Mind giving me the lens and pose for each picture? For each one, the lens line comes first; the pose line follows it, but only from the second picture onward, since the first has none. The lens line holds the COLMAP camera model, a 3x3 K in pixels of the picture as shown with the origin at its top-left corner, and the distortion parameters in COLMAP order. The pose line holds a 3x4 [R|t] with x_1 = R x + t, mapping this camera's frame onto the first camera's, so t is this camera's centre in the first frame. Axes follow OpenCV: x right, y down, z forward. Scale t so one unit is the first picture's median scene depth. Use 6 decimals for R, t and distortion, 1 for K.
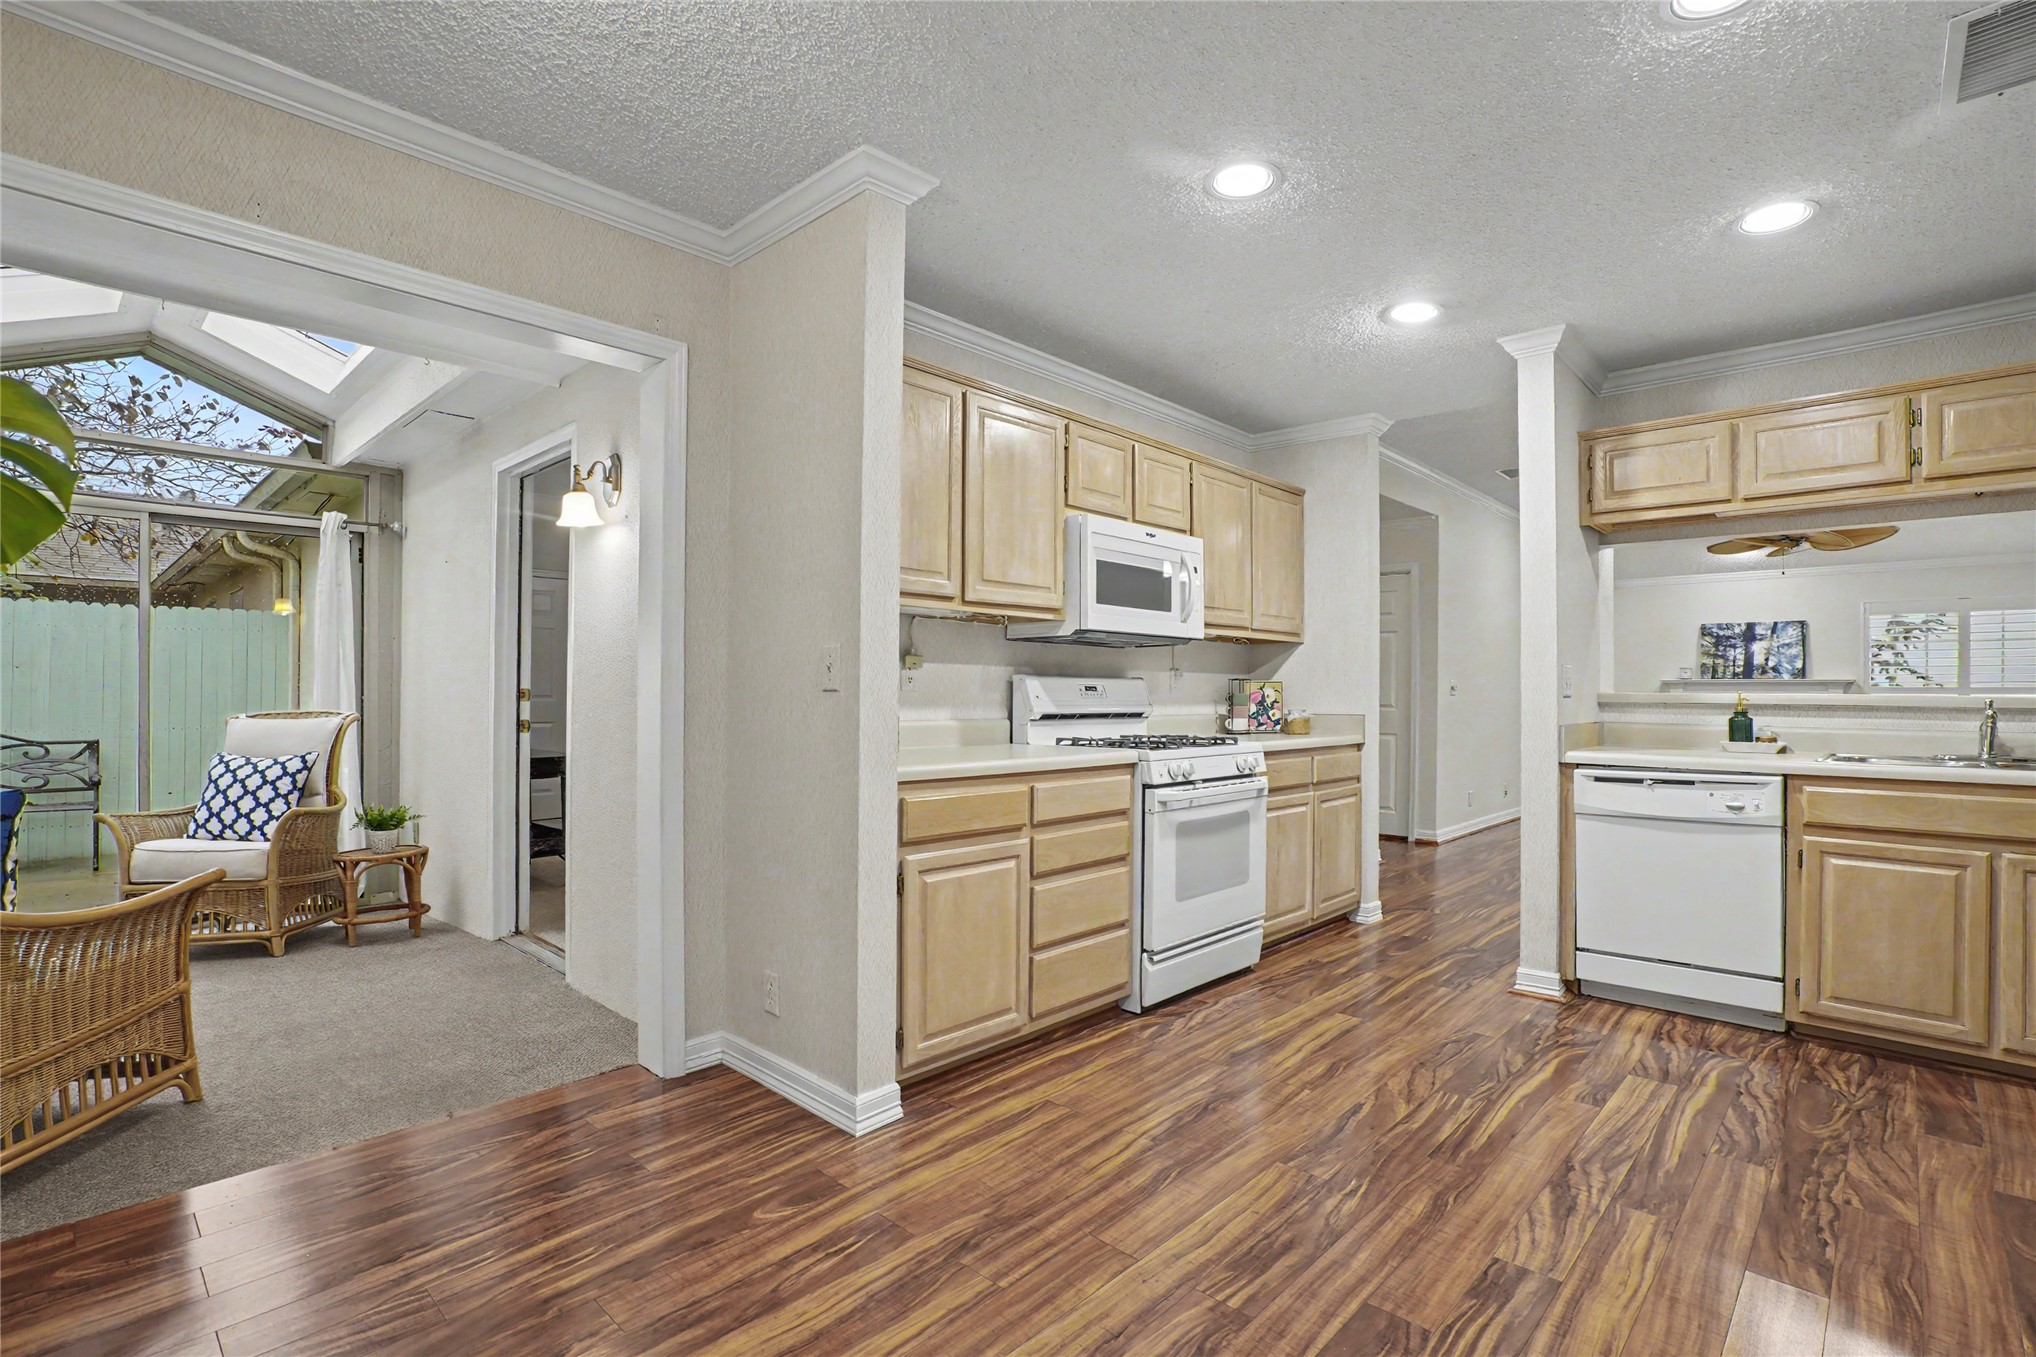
lens RADIAL K [[973.9, 0, 1011.7], [0, 973.9, 691.3], [0, 0, 1]] dist [-0.044563, 0.016153]
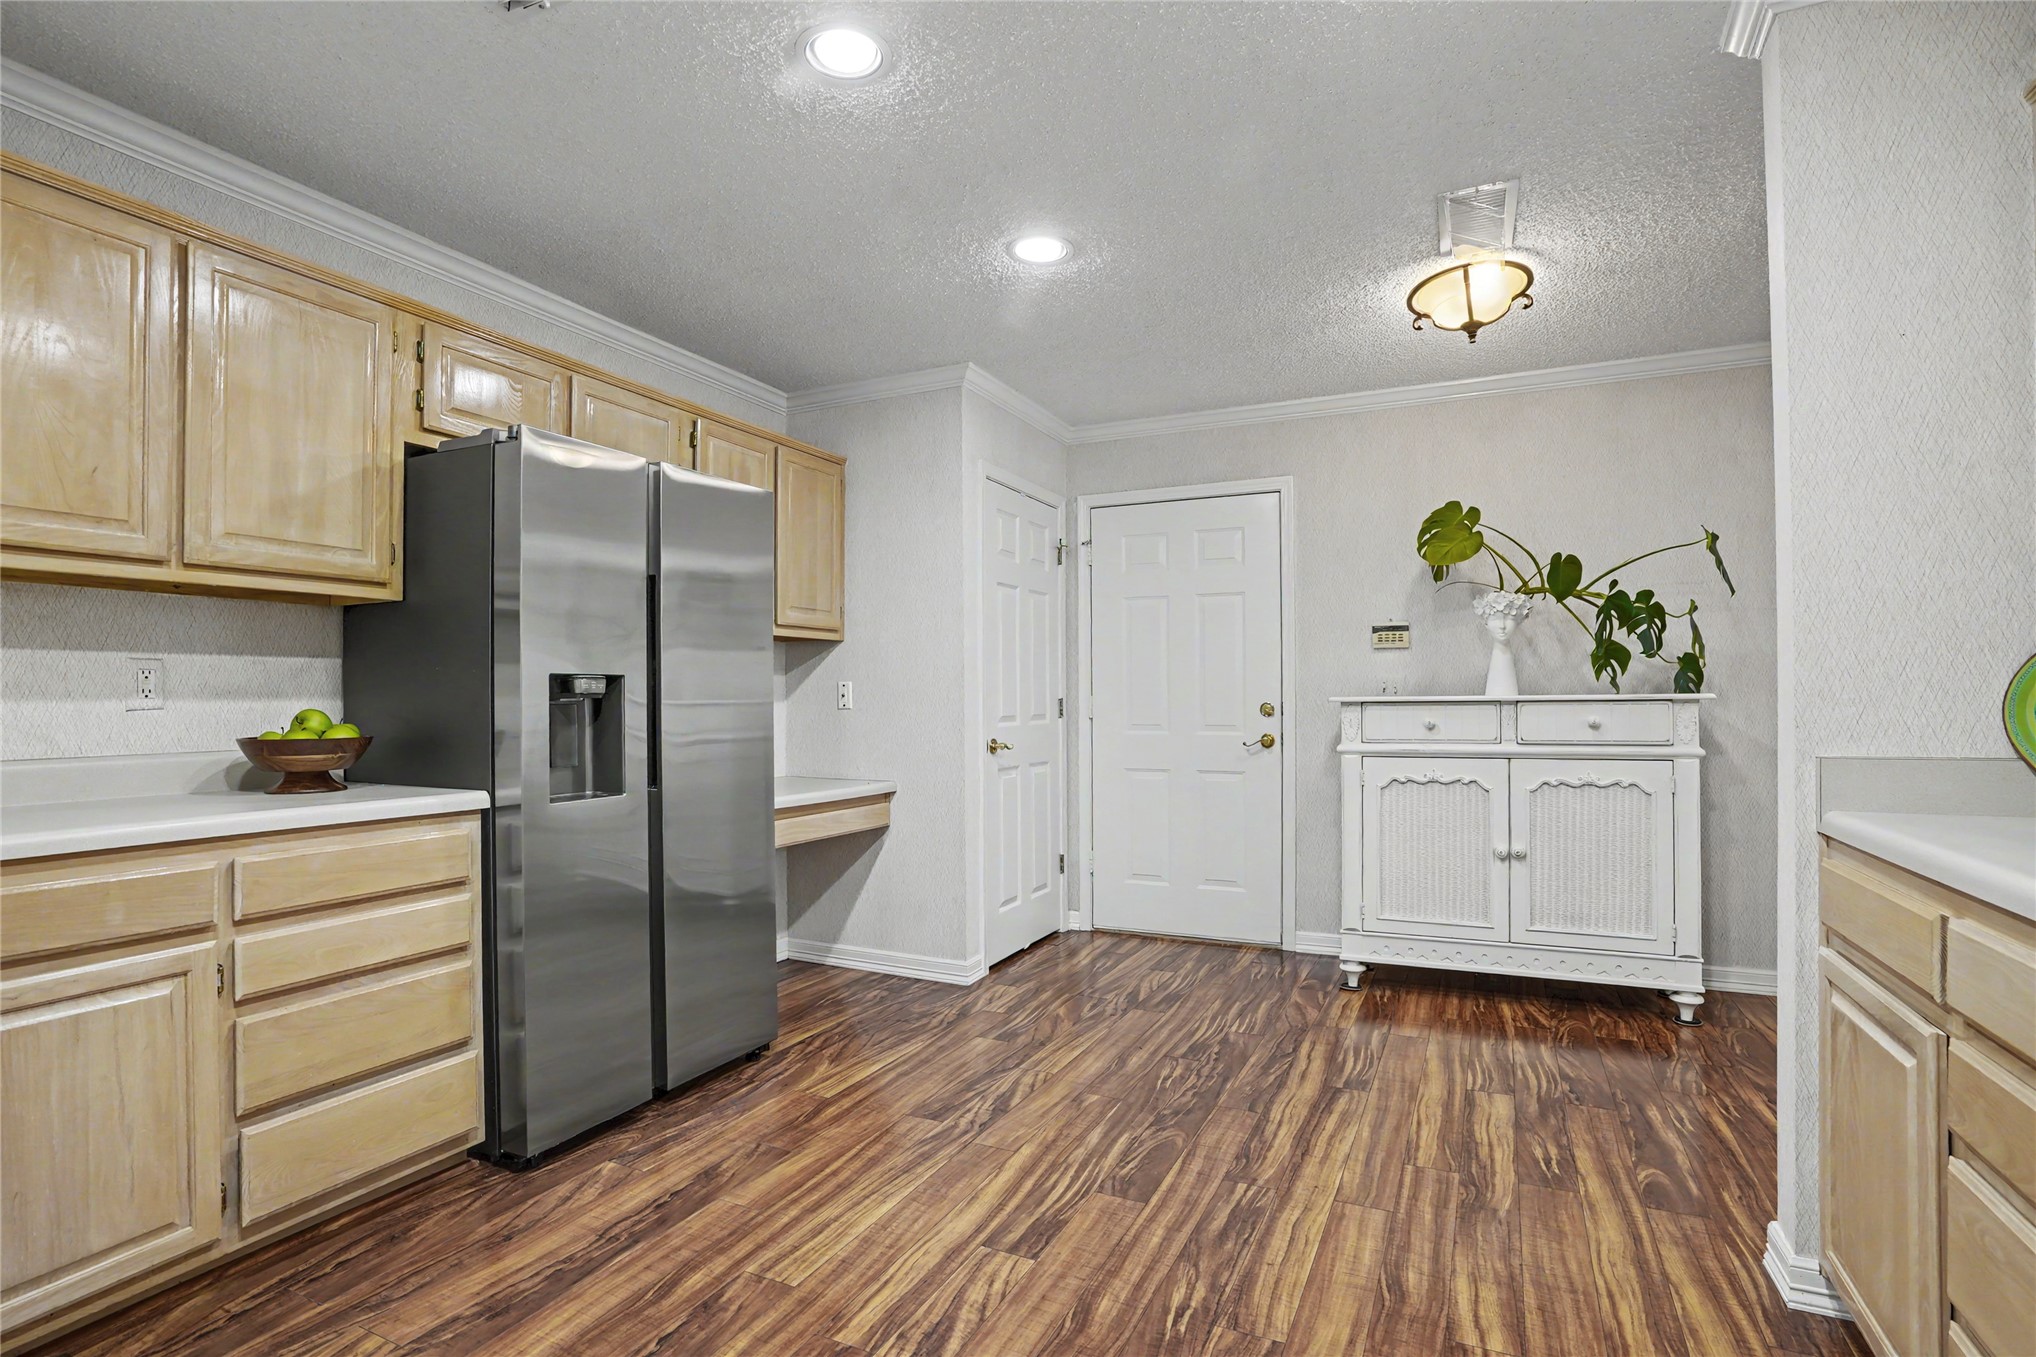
lens RADIAL K [[973.9, 0, 1020.8], [0, 973.9, 692.0], [0, 0, 1]] dist [-0.044563, 0.016153]
pose [[-0.953212, -0.005739, -0.302248, 0.419609], [-0.001560, 0.999900, -0.014066, 0.002976], [0.302298, -0.012936, -0.953126, 0.995687]]
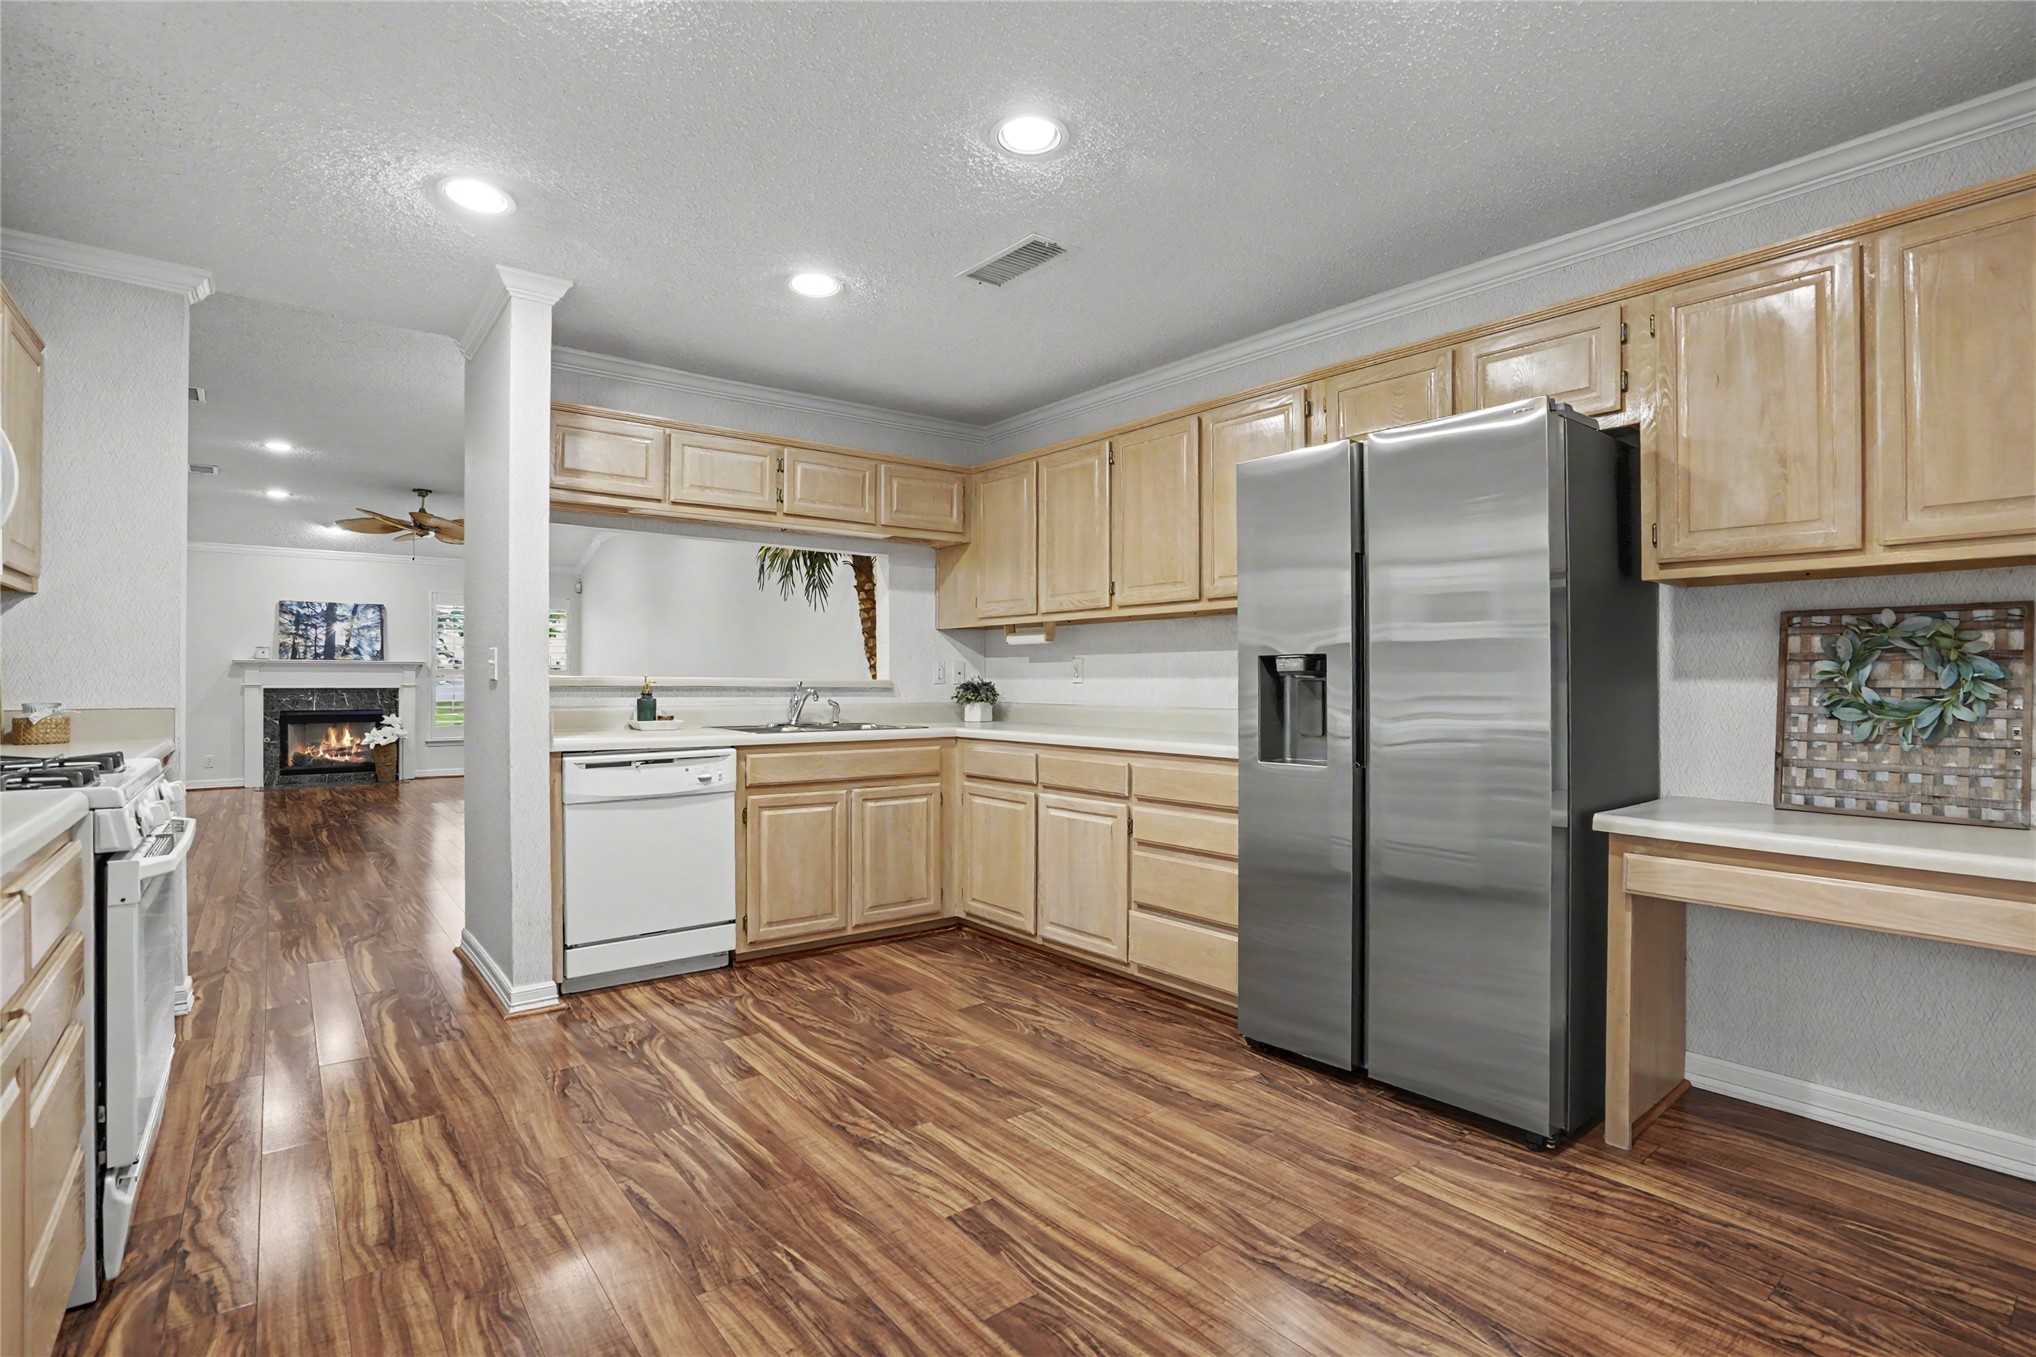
lens RADIAL K [[973.9, 0, 1034.9], [0, 973.9, 674.9], [0, 0, 1]] dist [-0.044563, 0.016153]
pose [[0.128062, -0.000132, 0.991766, -0.266305], [-0.003630, 0.999993, 0.000601, -0.001966], [-0.991760, -0.003677, 0.128060, 0.388290]]
